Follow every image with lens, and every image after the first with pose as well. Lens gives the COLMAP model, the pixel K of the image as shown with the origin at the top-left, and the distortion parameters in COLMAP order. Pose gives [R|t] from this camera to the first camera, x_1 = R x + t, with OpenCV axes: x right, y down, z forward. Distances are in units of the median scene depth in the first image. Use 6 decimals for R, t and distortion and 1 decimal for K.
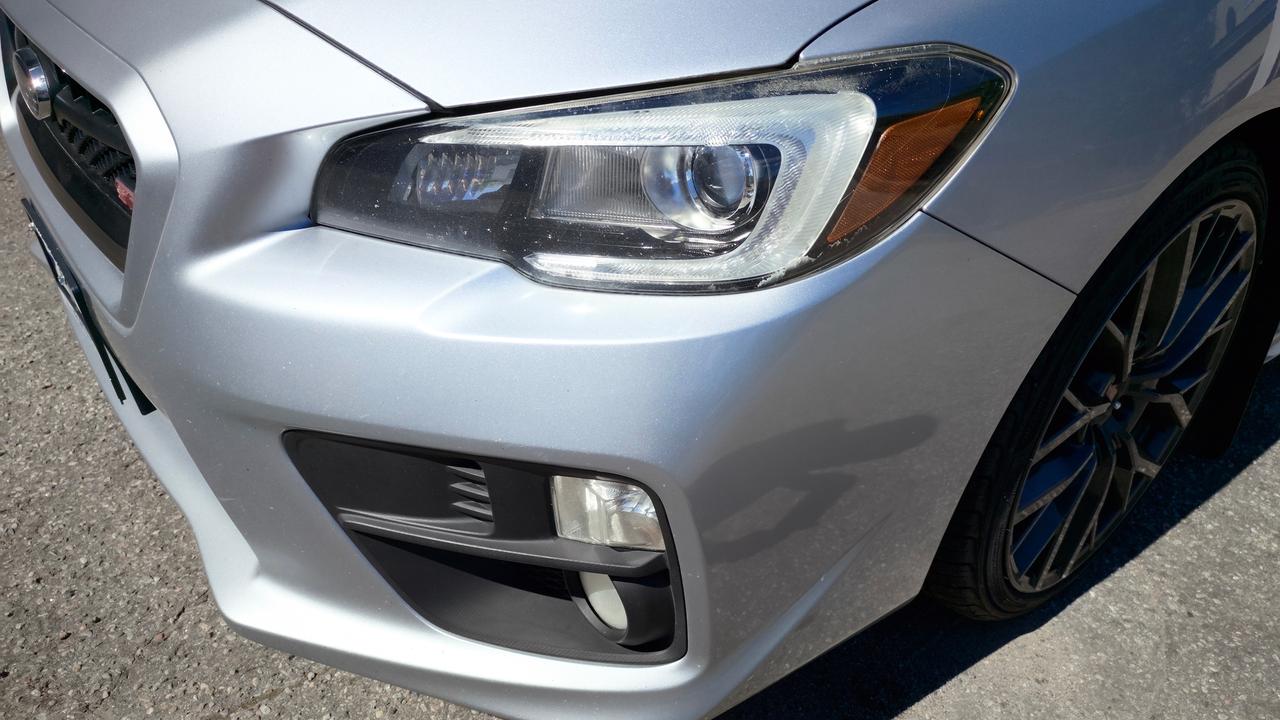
lens RADIAL K [[886.9, 0, 635.5], [0, 886.9, 368.5], [0, 0, 1]] dist [0.014619, -0.011118]
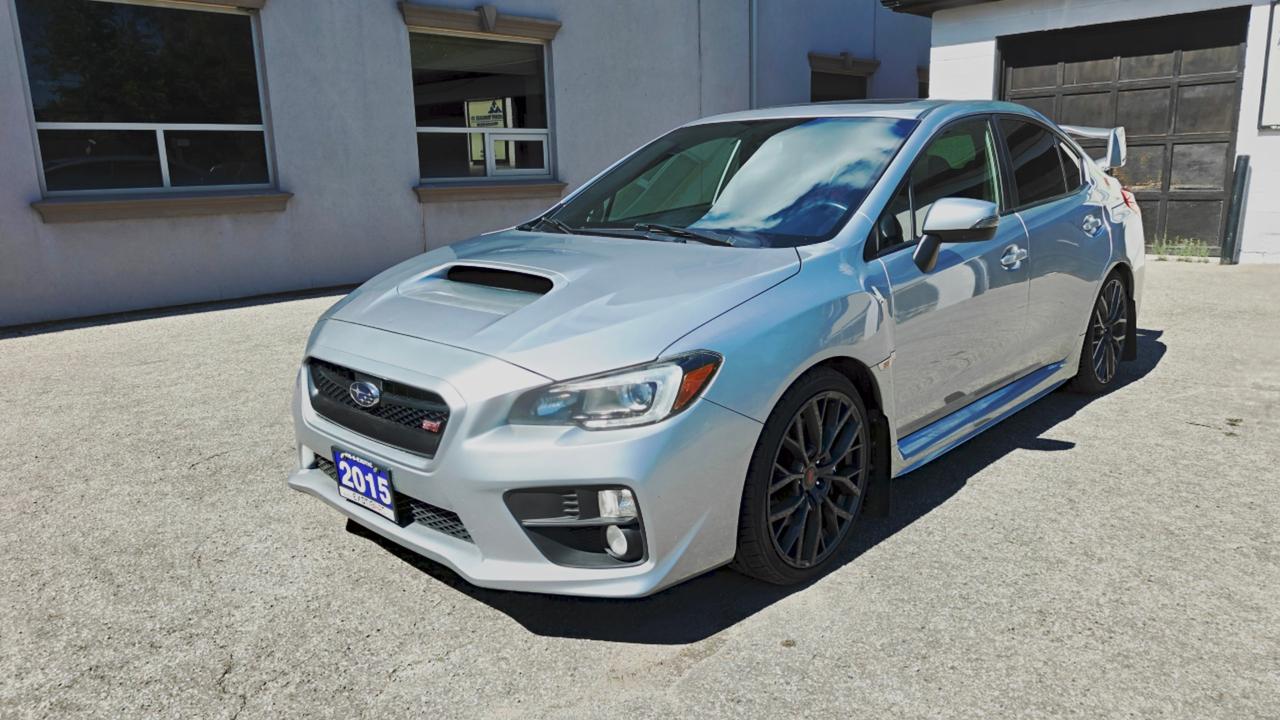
lens RADIAL K [[886.9, 0, 633.9], [0, 886.9, 357.0], [0, 0, 1]] dist [0.014619, -0.011118]
pose [[0.988788, -0.089627, 0.119441, -0.289618], [0.123253, 0.941416, -0.313917, 0.644948], [-0.084308, 0.325119, 0.941908, -2.011174]]
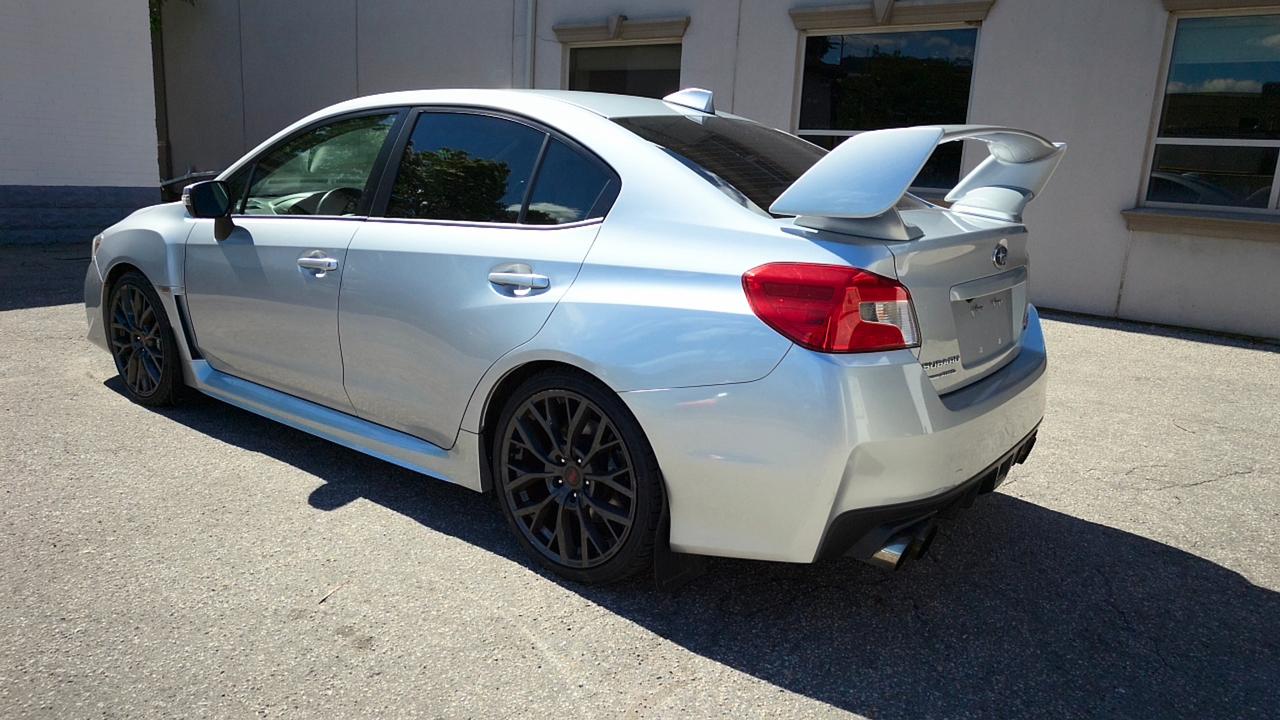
lens RADIAL K [[886.9, 0, 639.6], [0, 886.9, 365.4], [0, 0, 1]] dist [0.014619, -0.011118]
pose [[0.247738, 0.195077, -0.948984, 7.225274], [-0.536828, 0.843040, 0.033157, -1.761918], [0.806500, 0.501227, 0.313575, 2.450708]]
